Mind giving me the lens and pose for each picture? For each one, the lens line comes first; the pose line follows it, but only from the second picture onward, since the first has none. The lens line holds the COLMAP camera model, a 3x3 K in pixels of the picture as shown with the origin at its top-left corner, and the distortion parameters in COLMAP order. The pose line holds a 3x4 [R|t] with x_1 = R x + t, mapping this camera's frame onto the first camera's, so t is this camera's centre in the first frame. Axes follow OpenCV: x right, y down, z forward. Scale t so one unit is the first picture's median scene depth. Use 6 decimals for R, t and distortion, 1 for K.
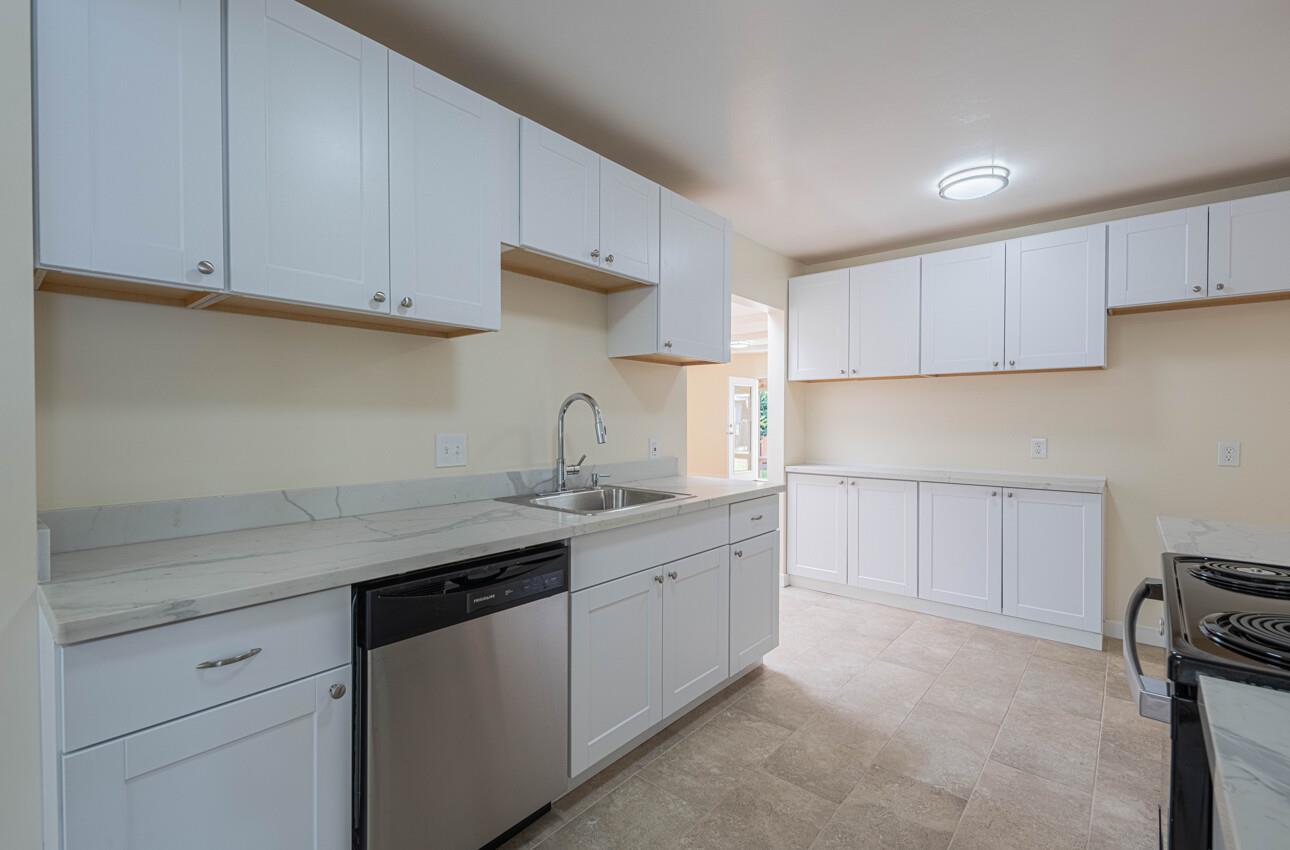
lens RADIAL K [[579.0, 0, 655.9], [0, 579.0, 428.5], [0, 0, 1]] dist [0.000577, -0.000124]
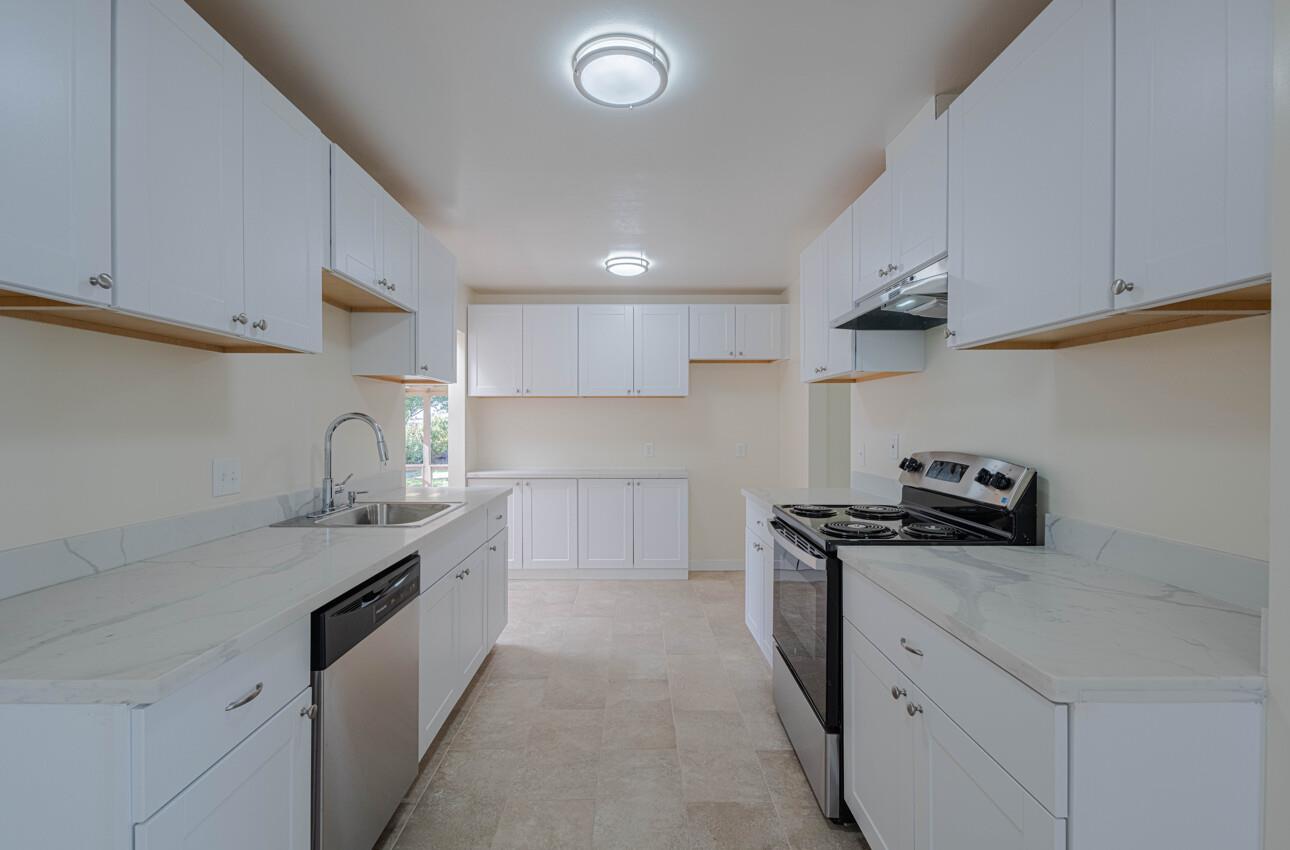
lens RADIAL K [[561.6, 0, 664.7], [0, 561.6, 424.6], [0, 0, 1]] dist [0.000080, 0.000435]
pose [[0.737443, -0.002256, 0.675405, -0.362083], [0.010770, 0.999907, -0.008420, -0.023572], [-0.675323, 0.013484, 0.737399, -0.088796]]
